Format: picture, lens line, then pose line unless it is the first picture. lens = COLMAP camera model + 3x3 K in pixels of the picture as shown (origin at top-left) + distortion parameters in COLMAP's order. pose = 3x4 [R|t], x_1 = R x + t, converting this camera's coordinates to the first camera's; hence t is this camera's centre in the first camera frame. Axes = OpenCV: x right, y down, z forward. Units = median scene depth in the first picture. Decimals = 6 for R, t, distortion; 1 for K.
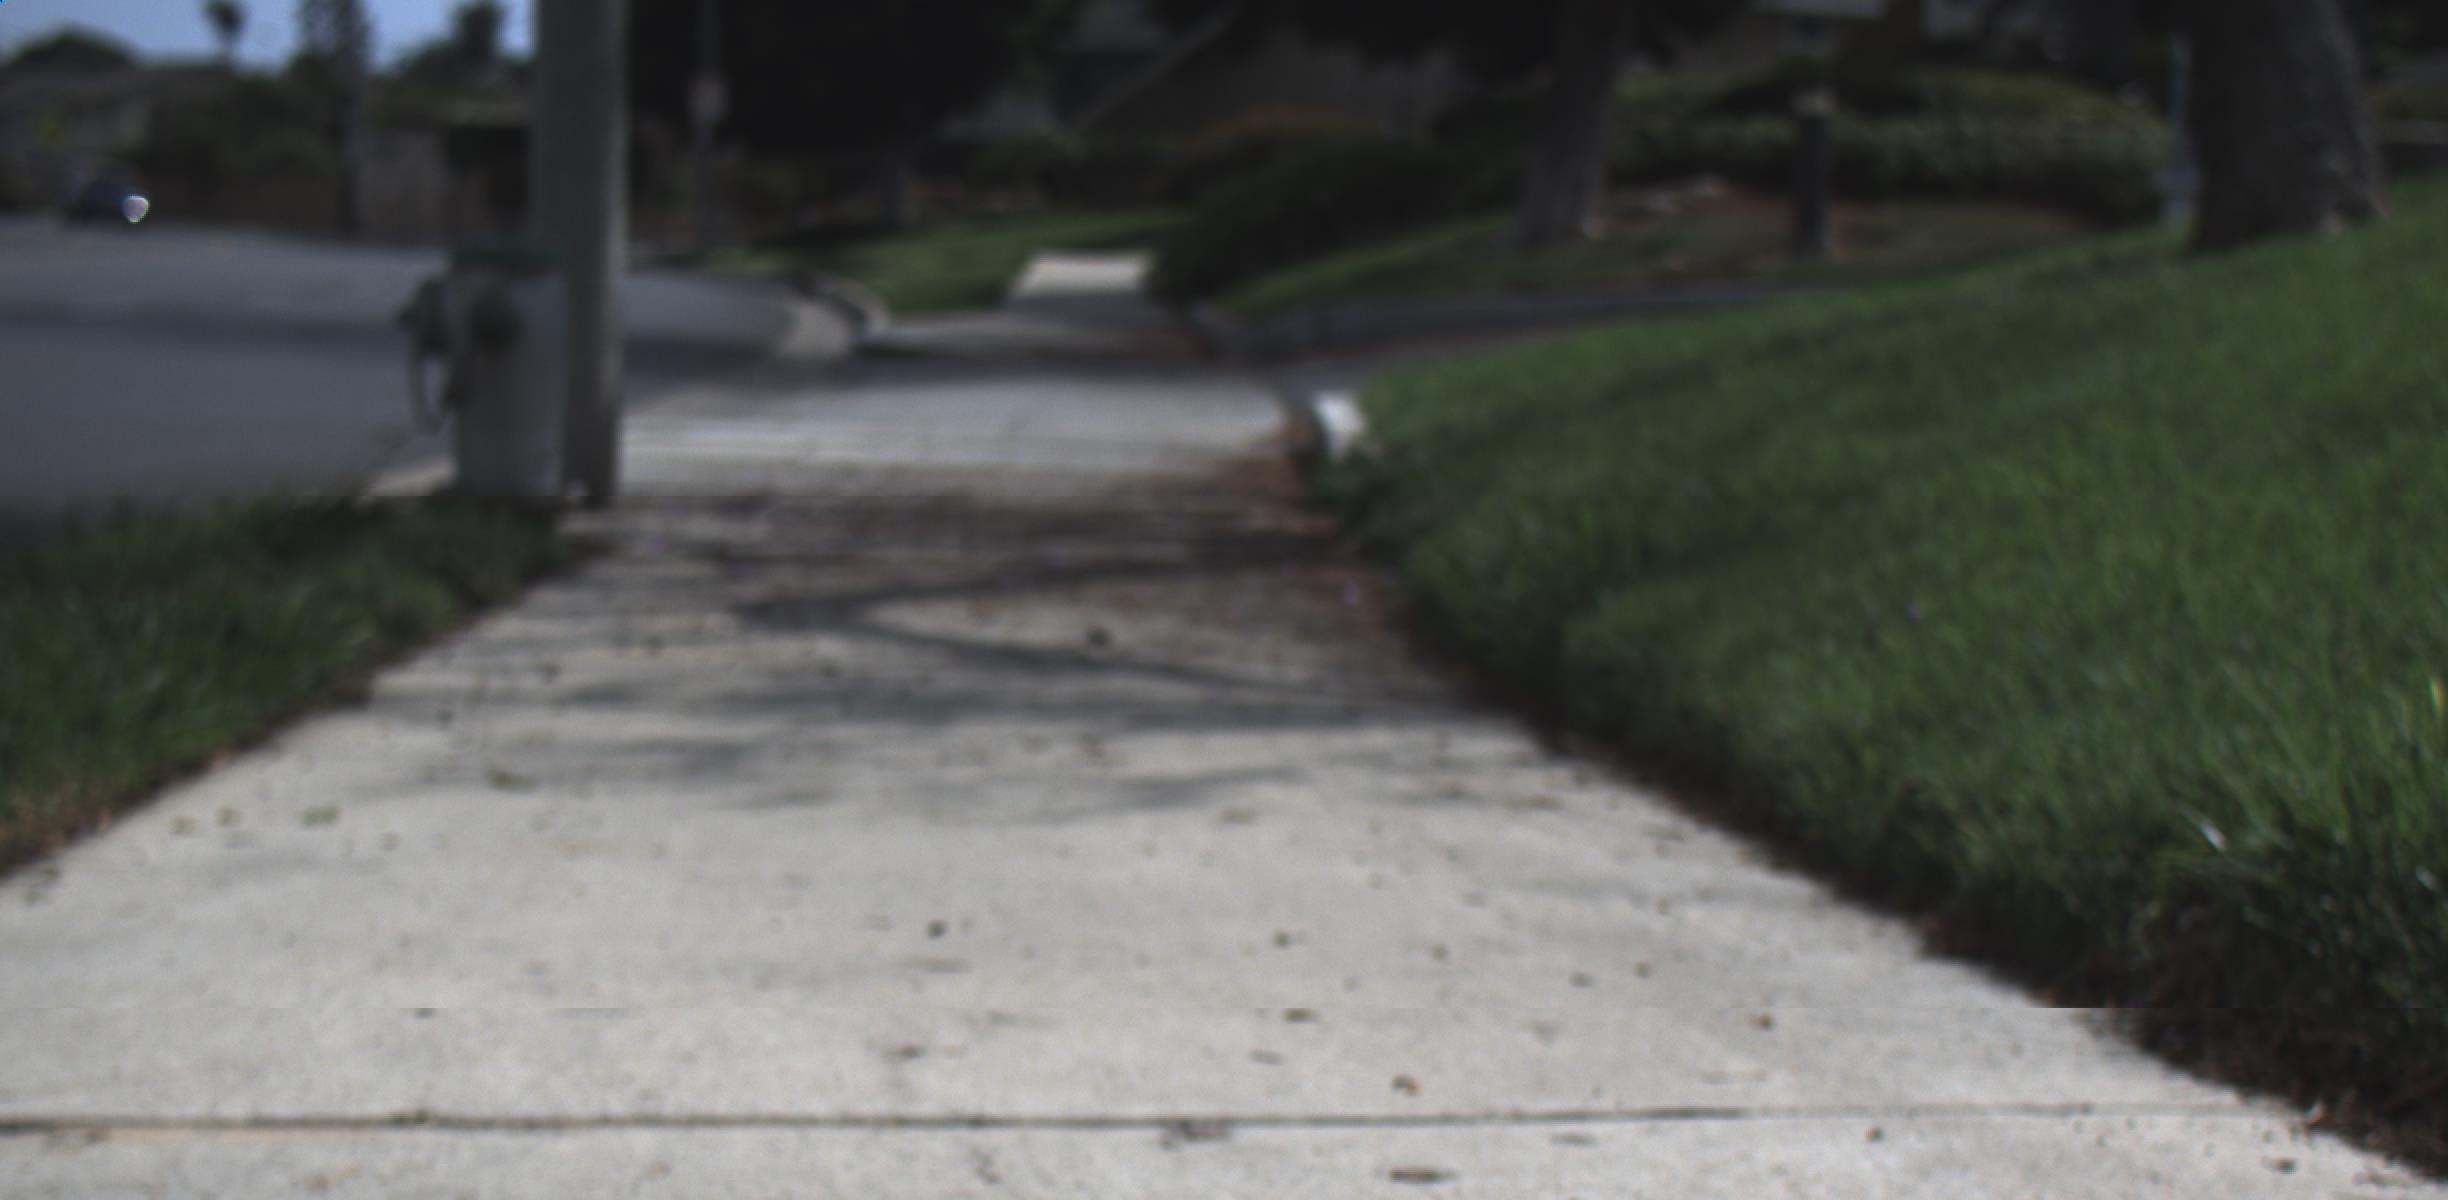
lens RADIAL K [[12563.5, 0, 1279.5], [0, 12563.5, 602.9], [0, 0, 1]] dist [-0.038326, 136.092733]
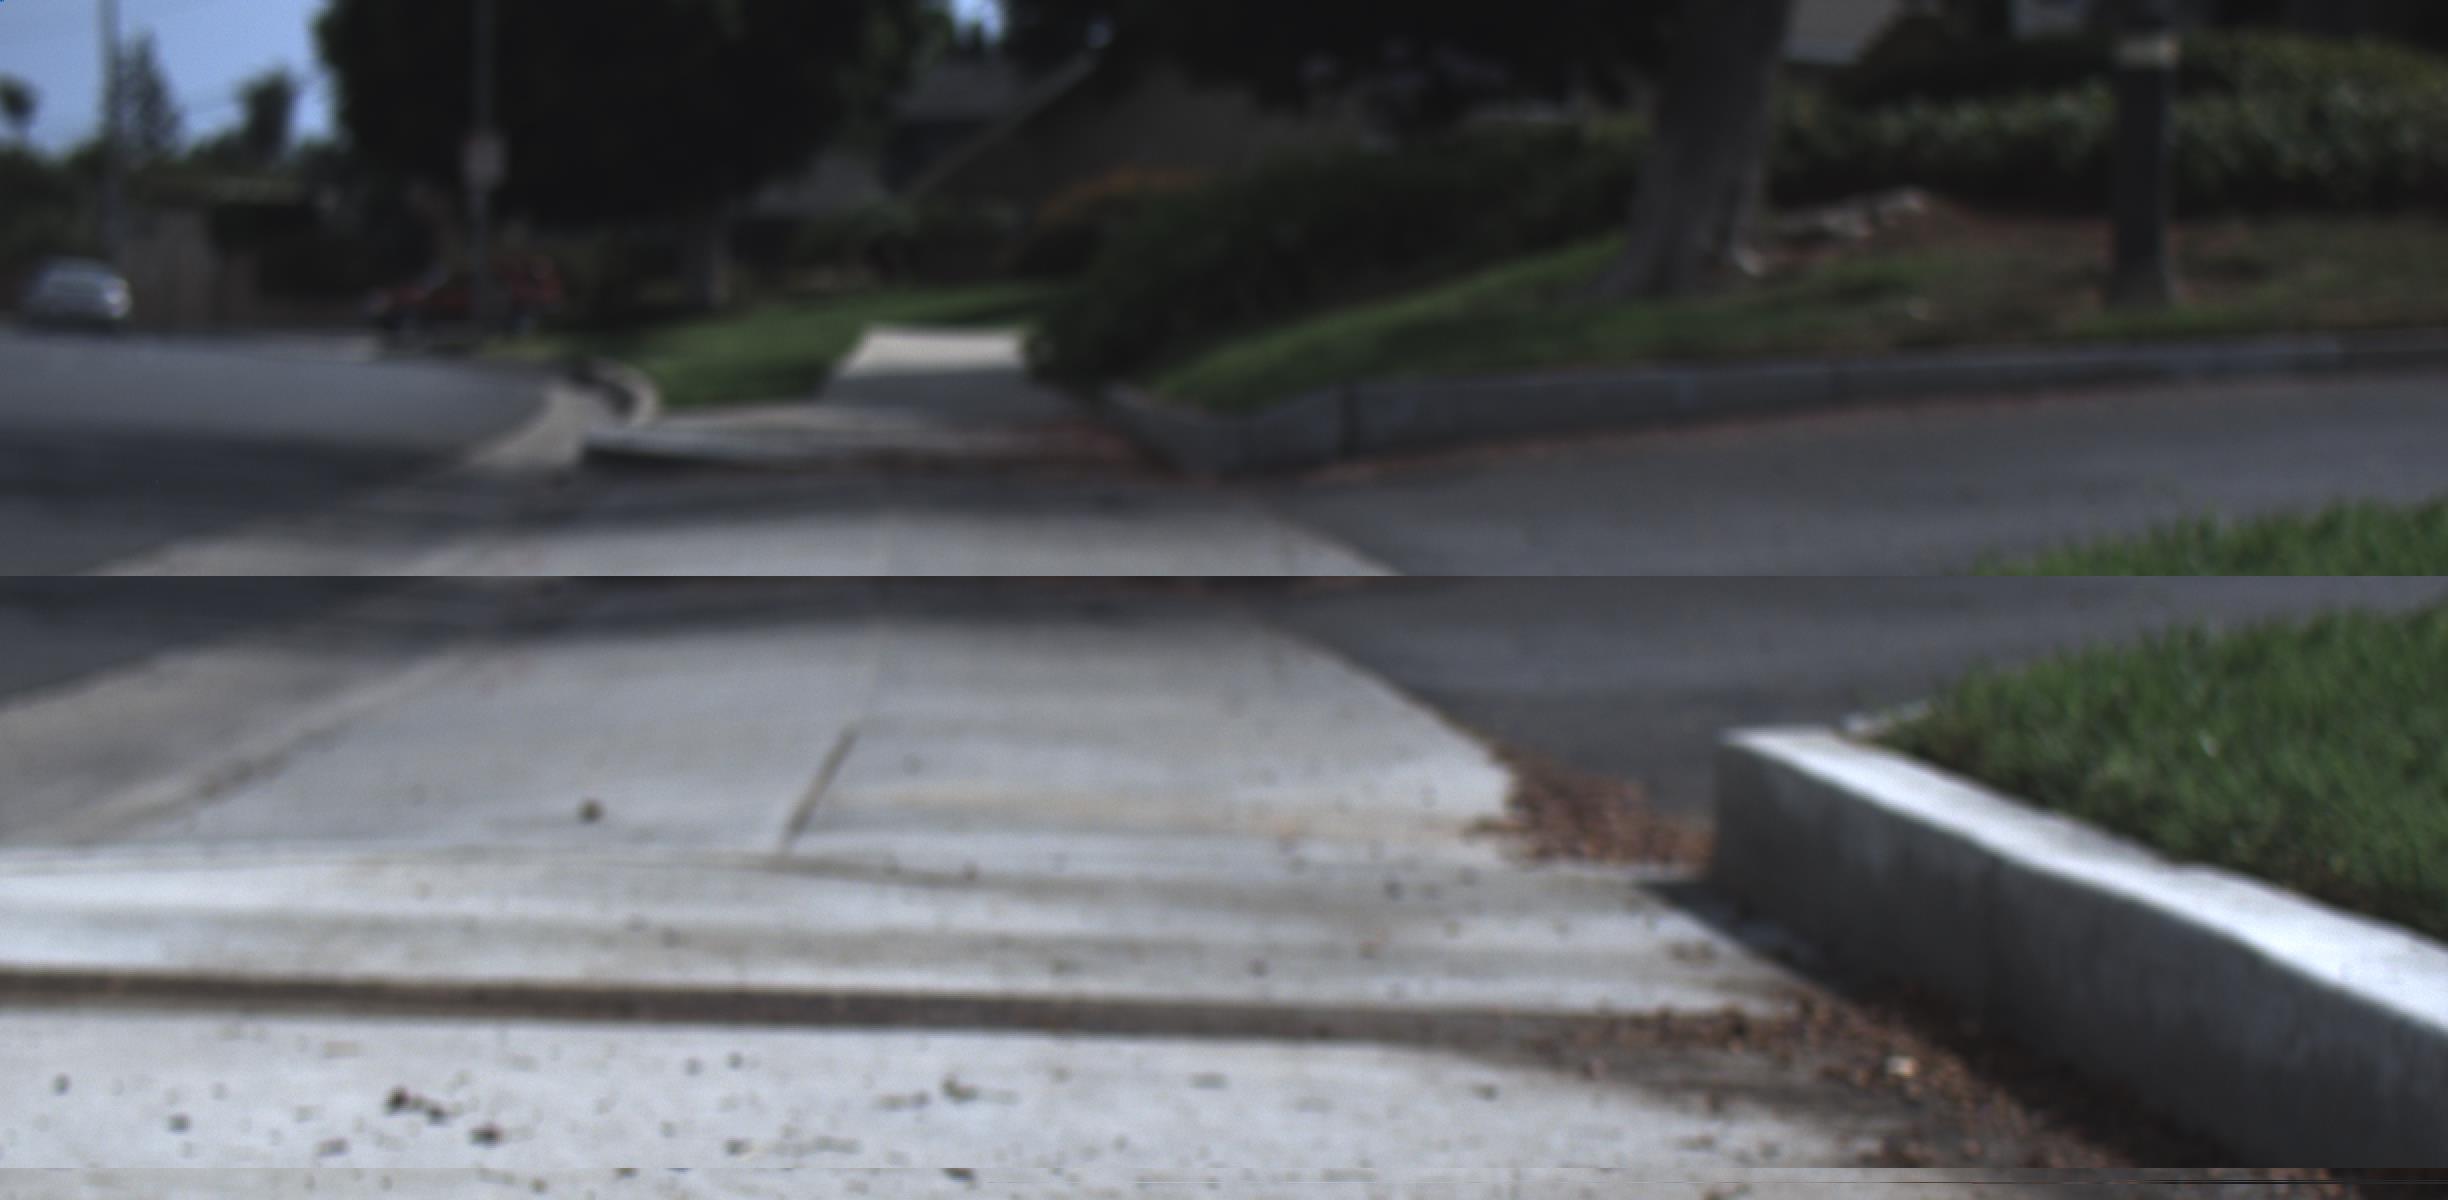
lens RADIAL K [[12563.5, 0, 1279.5], [0, 12563.5, 602.9], [0, 0, 1]] dist [-0.038326, 136.092733]
pose [[0.999896, -0.004513, 0.013726, -0.007539], [0.004618, 0.999960, -0.007611, -0.007621], [-0.013691, 0.007673, 0.999877, 0.352482]]
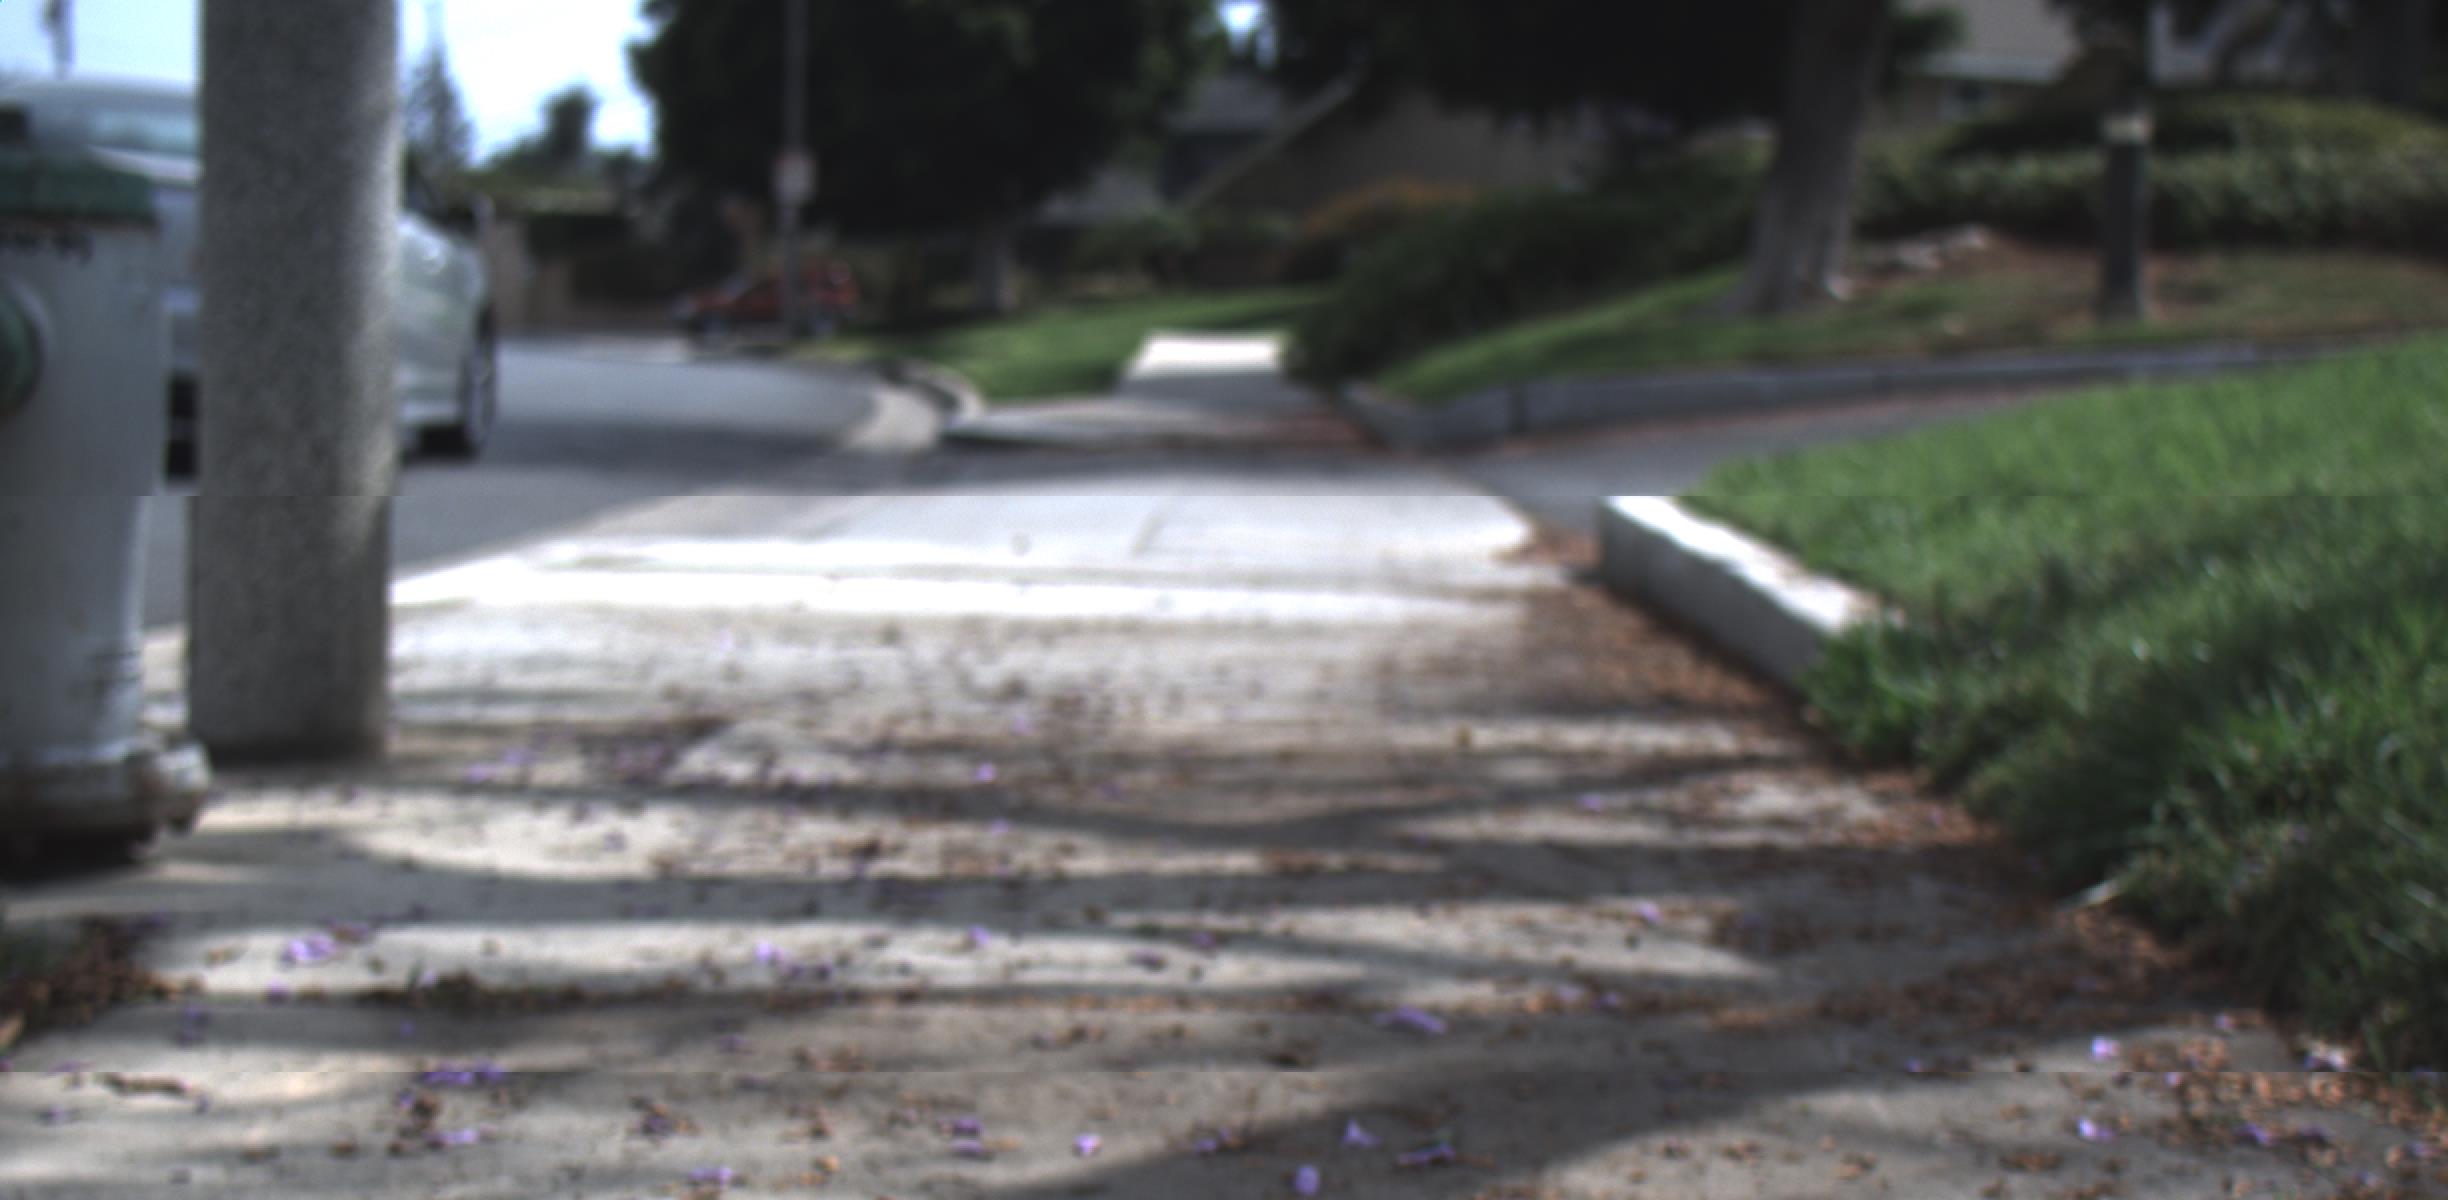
lens RADIAL K [[12563.5, 0, 1279.5], [0, 12563.5, 602.9], [0, 0, 1]] dist [-0.038326, 136.092733]
pose [[0.999948, -0.006143, -0.008167, -0.004906], [0.006081, 0.999953, -0.007523, -0.003200], [0.008212, 0.007473, 0.999938, 0.173763]]
